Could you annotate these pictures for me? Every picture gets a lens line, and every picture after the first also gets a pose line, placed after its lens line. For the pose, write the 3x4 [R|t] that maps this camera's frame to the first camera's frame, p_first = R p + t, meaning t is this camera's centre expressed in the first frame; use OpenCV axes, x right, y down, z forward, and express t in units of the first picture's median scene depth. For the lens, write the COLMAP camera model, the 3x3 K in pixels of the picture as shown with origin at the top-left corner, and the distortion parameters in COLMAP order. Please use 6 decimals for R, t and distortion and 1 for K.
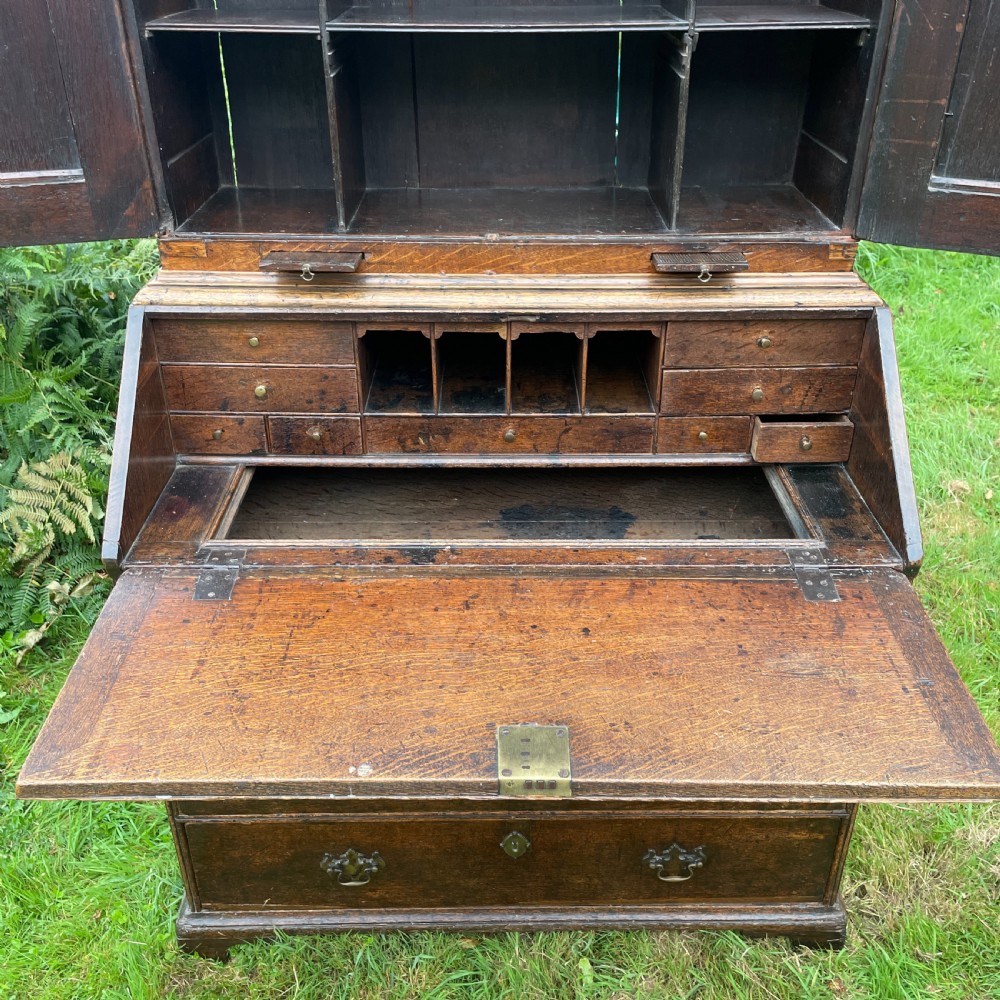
lens RADIAL K [[1005.4, 0, 506.4], [0, 1005.4, 491.2], [0, 0, 1]] dist [0.092374, -0.127676]
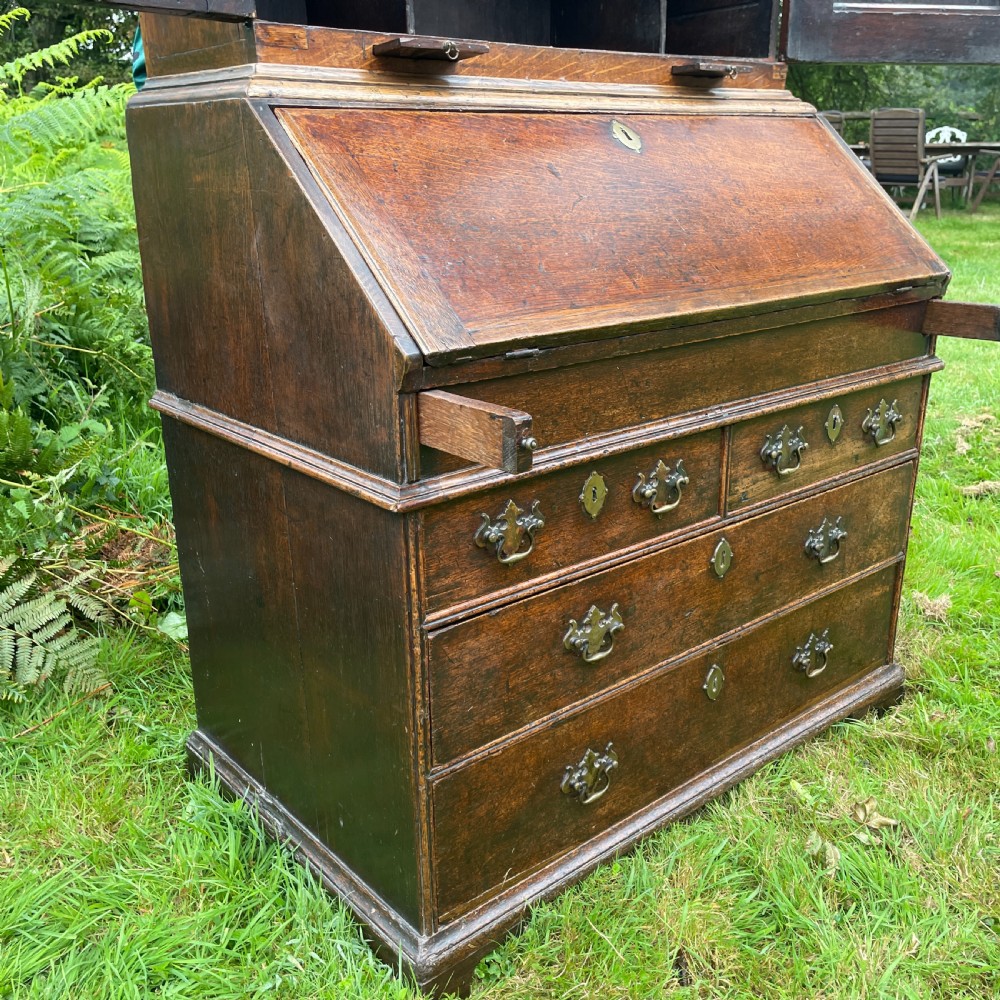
lens RADIAL K [[1009.5, 0, 500.0], [0, 1009.5, 500.0], [0, 0, 1]] dist [0.120760, -0.186436]
pose [[0.769456, -0.211407, 0.602697, -0.738334], [0.329687, 0.939665, -0.091302, 0.232798], [-0.547032, 0.268954, 0.792729, 0.354112]]
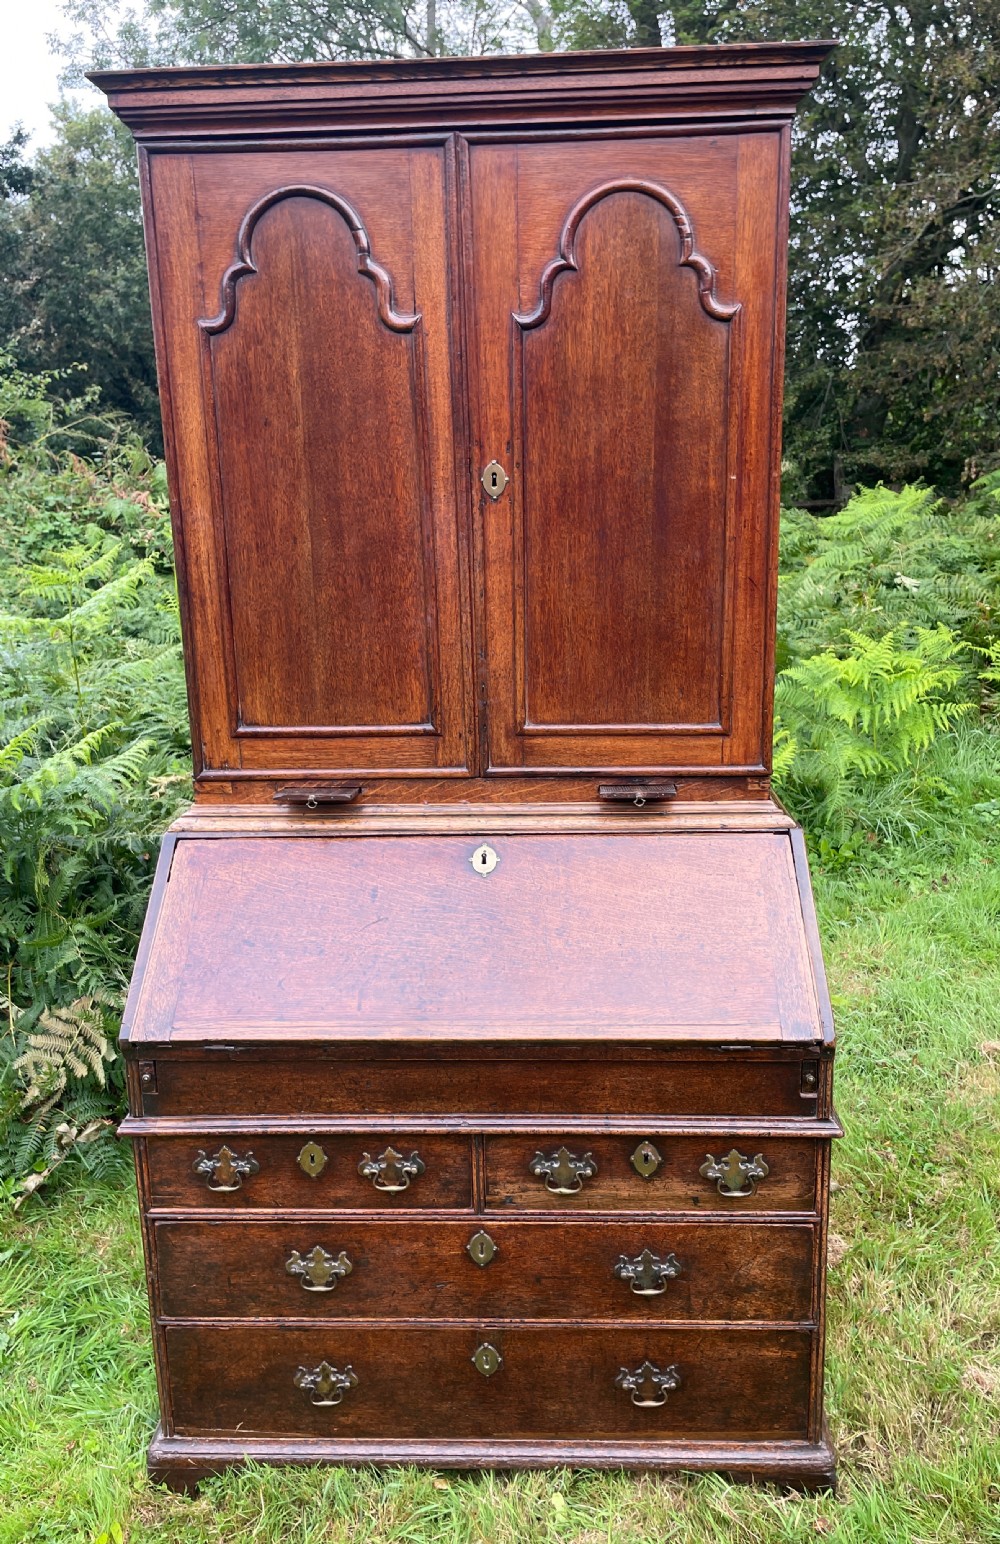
lens RADIAL K [[1152.9, 0, 521.3], [0, 1152.9, 757.6], [0, 0, 1]] dist [0.094757, -0.129766]
pose [[0.998788, -0.011286, -0.047915, 0.115590], [-0.003901, 0.952155, -0.305590, 0.148967], [0.049072, 0.305406, 0.950957, -0.309202]]
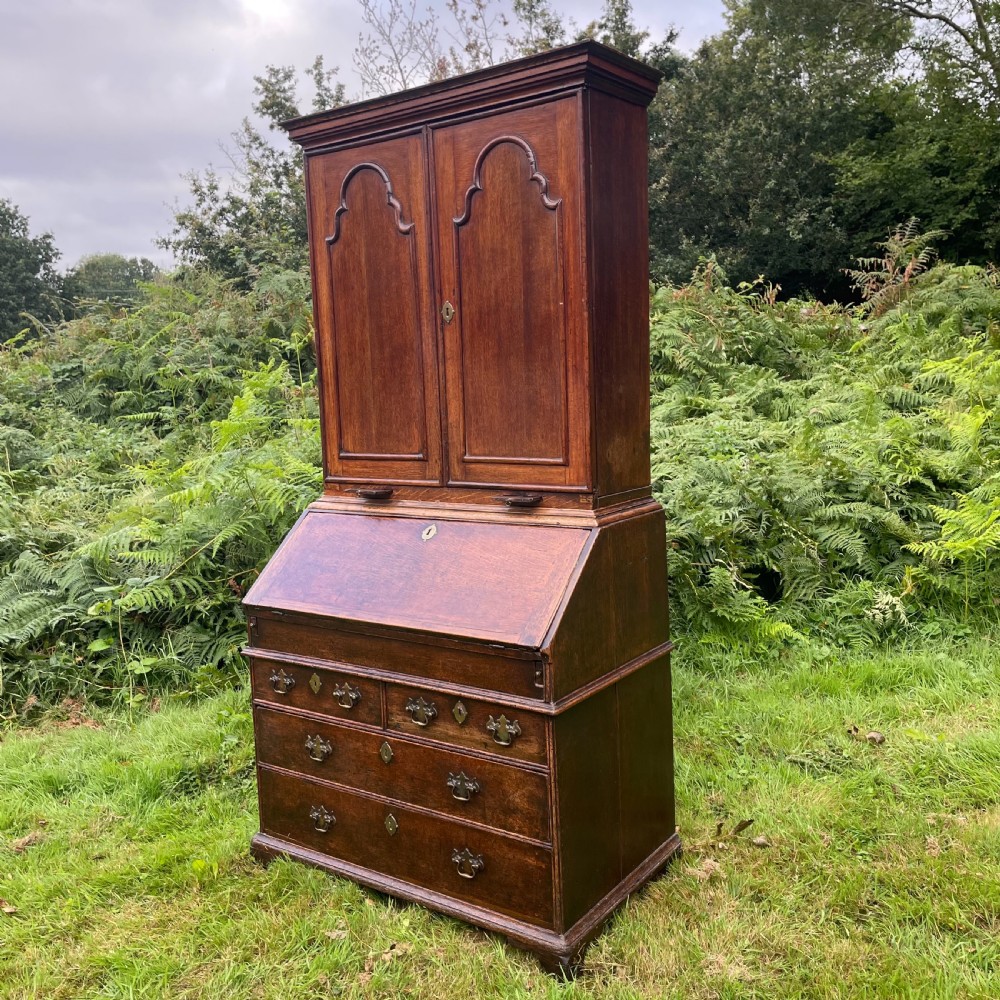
lens RADIAL K [[1004.9, 0, 499.7], [0, 1004.9, 493.3], [0, 0, 1]] dist [0.107647, -0.157400]
pose [[0.806716, 0.034511, -0.589931, 1.251124], [-0.263009, 0.914936, -0.306135, 0.345187], [0.529184, 0.402121, 0.747170, -0.433099]]
